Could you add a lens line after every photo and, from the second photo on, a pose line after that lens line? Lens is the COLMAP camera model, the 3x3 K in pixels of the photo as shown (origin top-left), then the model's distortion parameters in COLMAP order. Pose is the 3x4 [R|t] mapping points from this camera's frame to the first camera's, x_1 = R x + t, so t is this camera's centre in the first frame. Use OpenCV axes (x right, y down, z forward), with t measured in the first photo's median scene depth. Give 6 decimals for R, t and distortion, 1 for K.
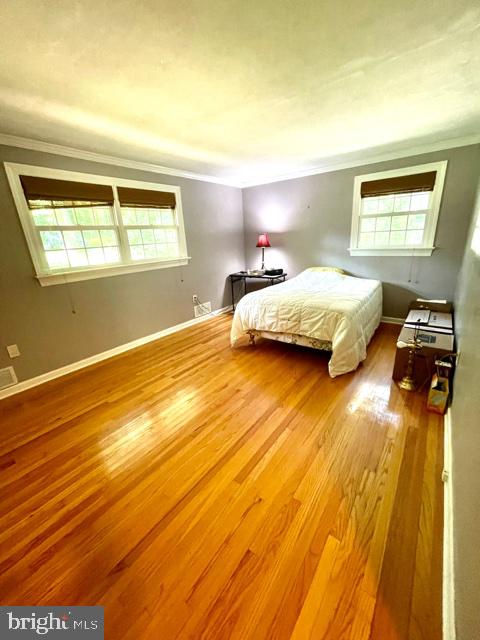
lens RADIAL K [[258.6, 0, 241.6], [0, 258.6, 319.1], [0, 0, 1]] dist [-0.002187, 0.001008]
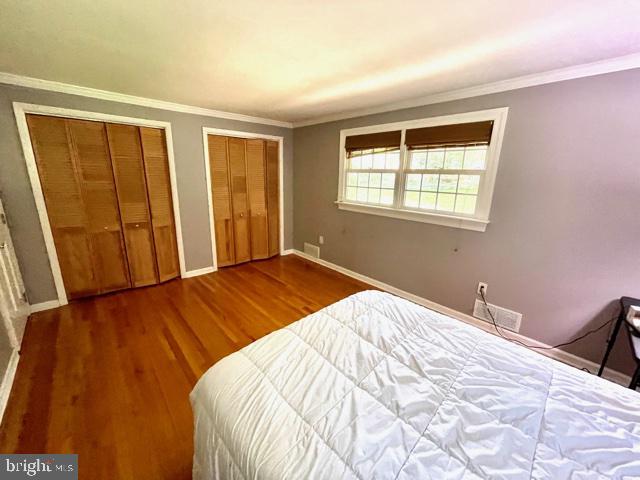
lens RADIAL K [[258.6, 0, 321.3], [0, 258.6, 238.2], [0, 0, 1]] dist [-0.002187, 0.001008]
pose [[-0.184424, 0.286499, -0.940163, 0.605435], [-0.314750, 0.888978, 0.332643, -0.382728], [0.931086, 0.357264, -0.073774, 0.939657]]
